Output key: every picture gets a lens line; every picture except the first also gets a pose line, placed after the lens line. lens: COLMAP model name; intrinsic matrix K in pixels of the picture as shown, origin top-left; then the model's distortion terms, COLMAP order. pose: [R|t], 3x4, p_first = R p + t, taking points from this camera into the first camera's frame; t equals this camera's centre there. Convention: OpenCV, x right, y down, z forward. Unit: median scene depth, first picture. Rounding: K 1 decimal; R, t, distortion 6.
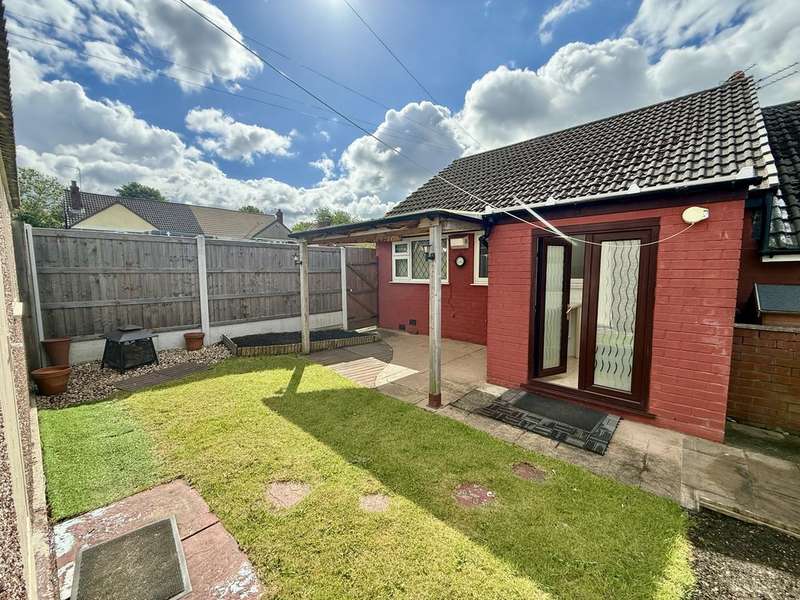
lens RADIAL K [[321.2, 0, 402.1], [0, 321.2, 298.7], [0, 0, 1]] dist [-0.000389, -0.000414]
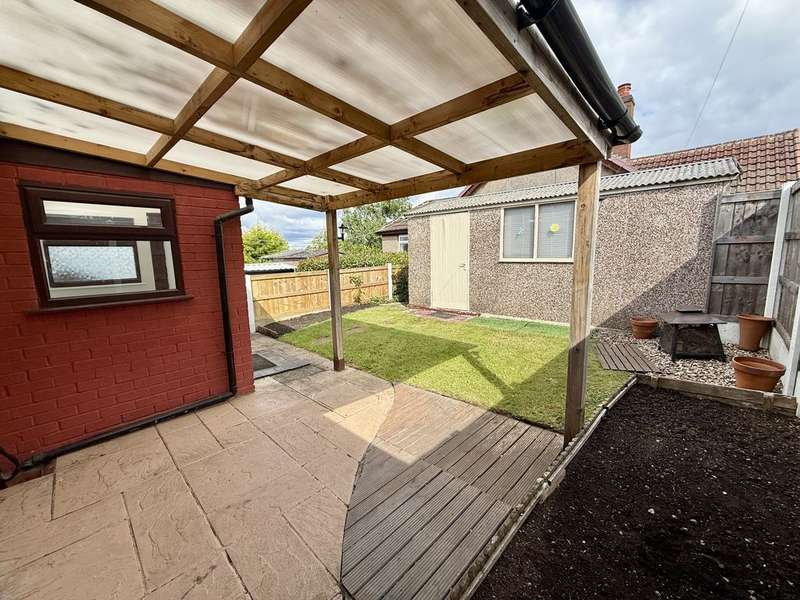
lens RADIAL K [[321.2, 0, 398.0], [0, 321.2, 303.5], [0, 0, 1]] dist [-0.000389, -0.000414]
pose [[-0.999179, 0.030449, 0.026734, -0.130208], [0.035708, 0.973527, 0.225766, -0.129938], [-0.019152, 0.226535, -0.973815, 1.848772]]
